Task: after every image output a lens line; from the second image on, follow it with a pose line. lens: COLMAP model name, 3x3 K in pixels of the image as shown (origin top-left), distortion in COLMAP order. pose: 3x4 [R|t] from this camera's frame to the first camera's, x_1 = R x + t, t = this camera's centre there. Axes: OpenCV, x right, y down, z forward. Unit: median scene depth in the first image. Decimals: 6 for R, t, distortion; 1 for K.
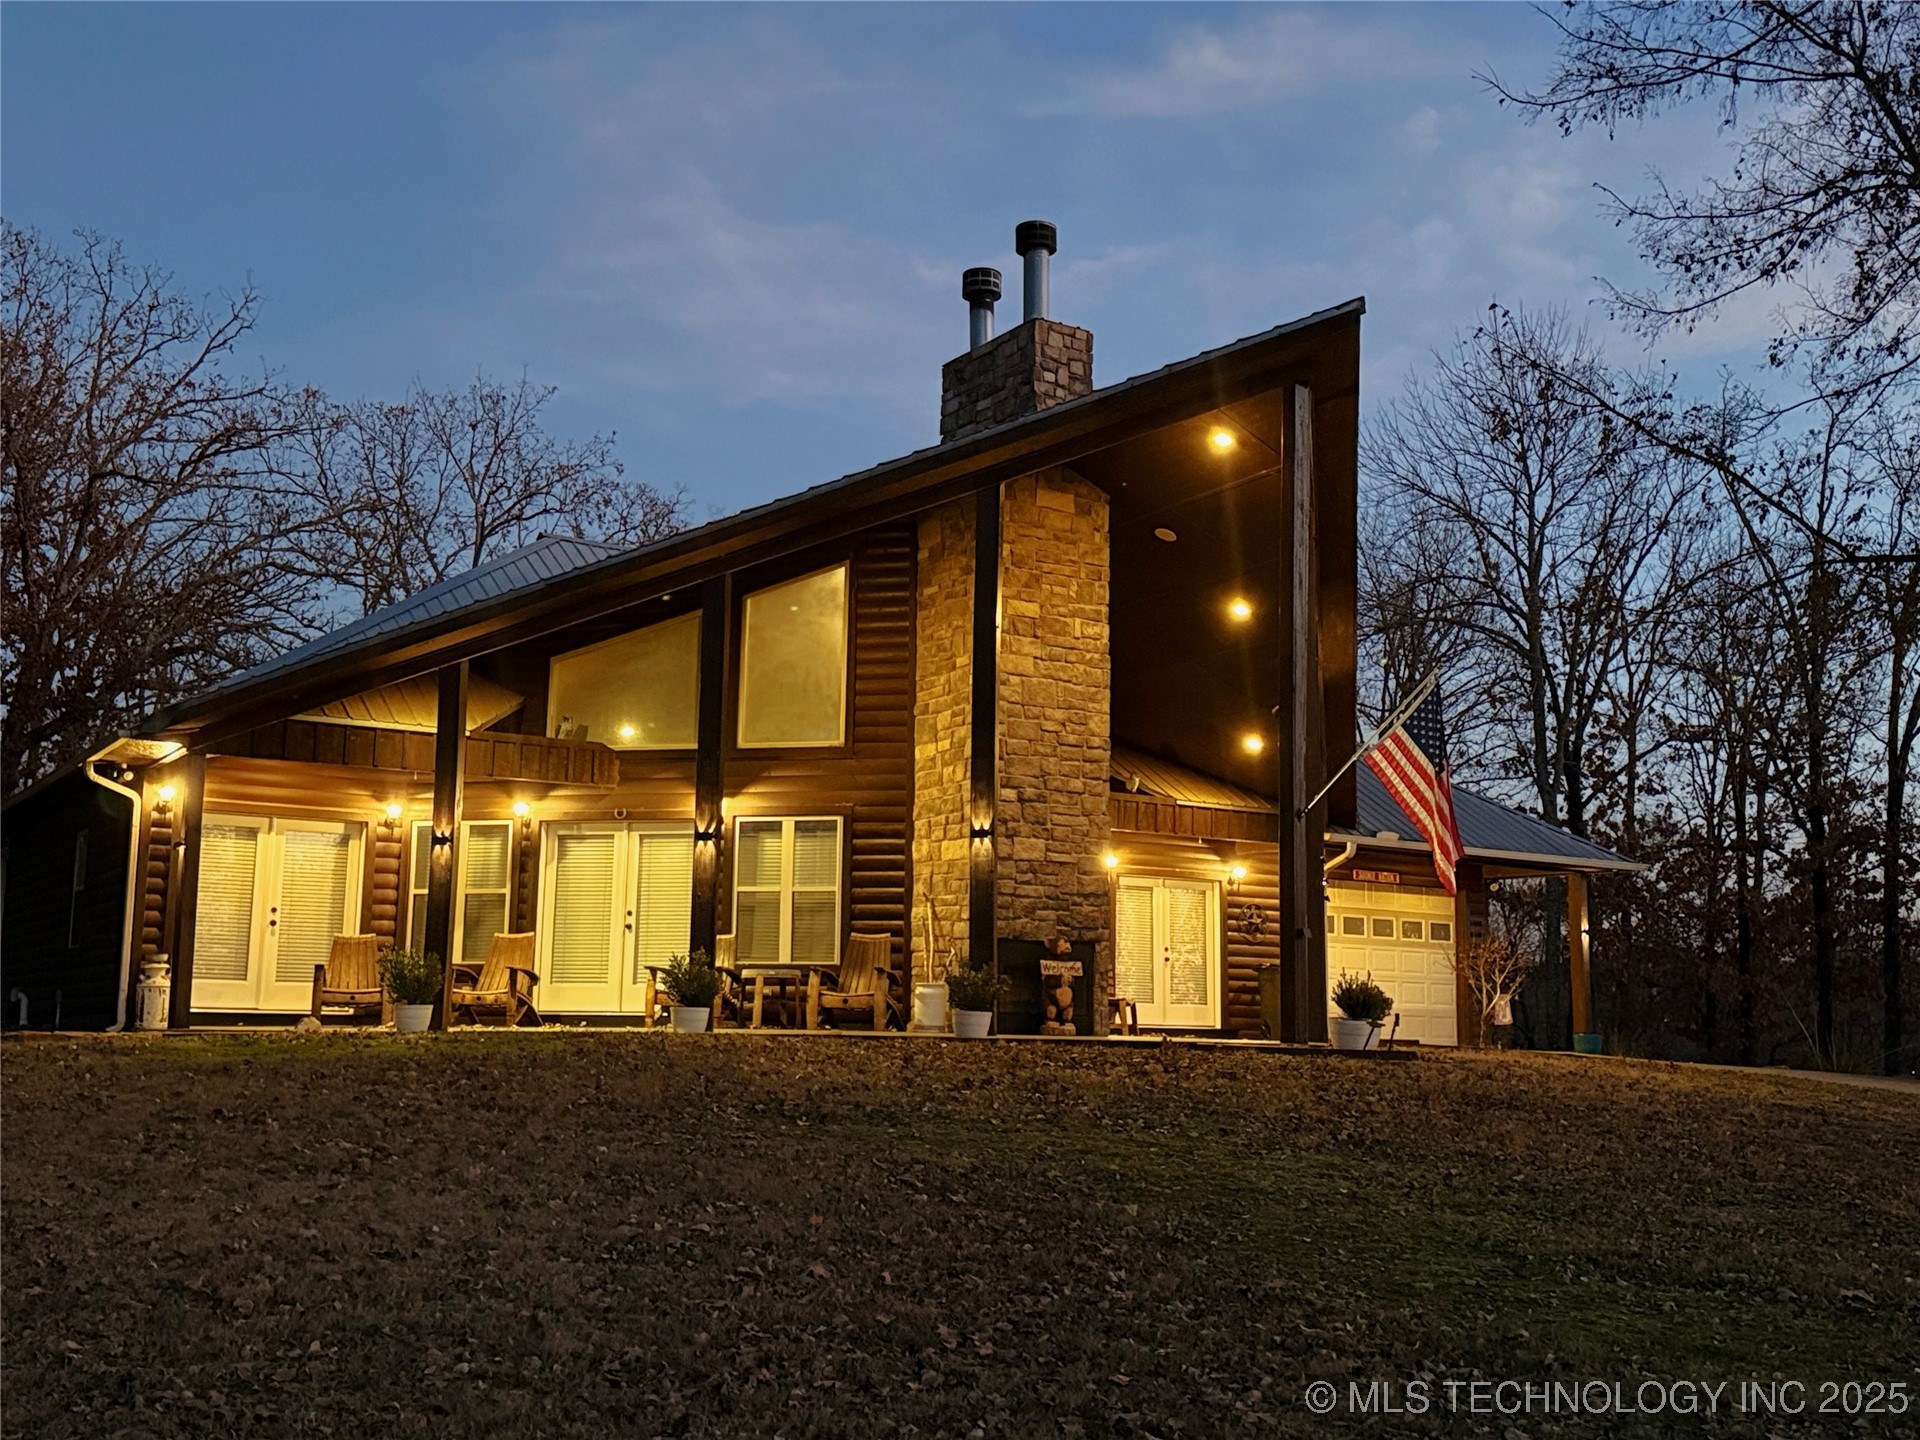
lens RADIAL K [[2033.0, 0, 960.0], [0, 2033.0, 720.0], [0, 0, 1]] dist [0.211451, -0.469120]
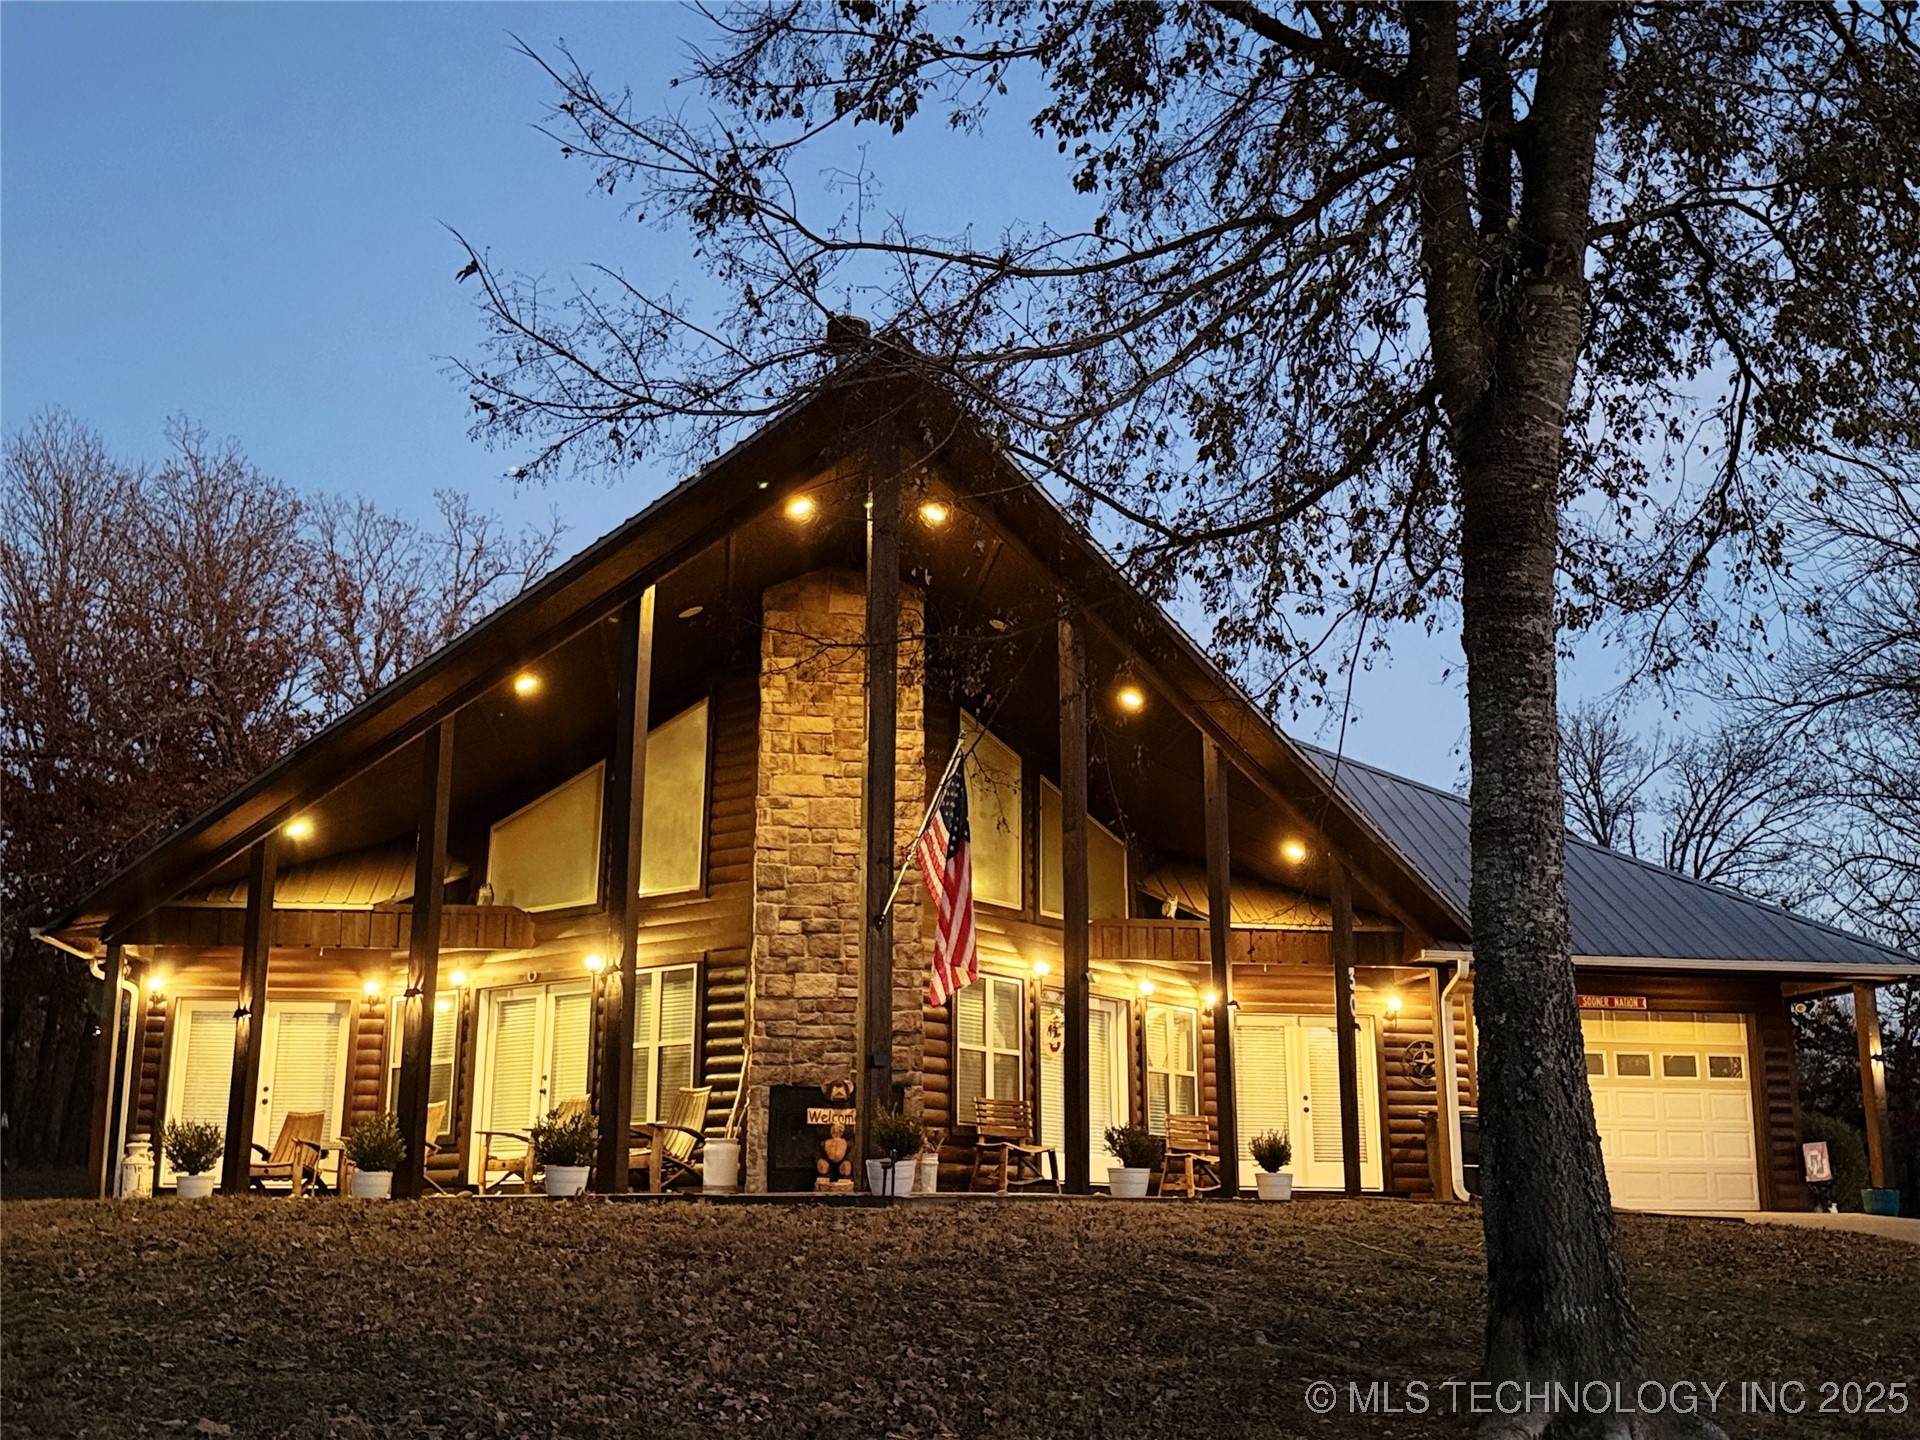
lens RADIAL K [[2033.0, 0, 960.0], [0, 2033.0, 720.0], [0, 0, 1]] dist [0.211451, -0.469120]
pose [[0.902940, -0.113377, -0.414542, 0.450364], [0.076265, 0.991536, -0.105068, 0.043325], [0.422946, 0.063255, 0.903944, 0.179276]]
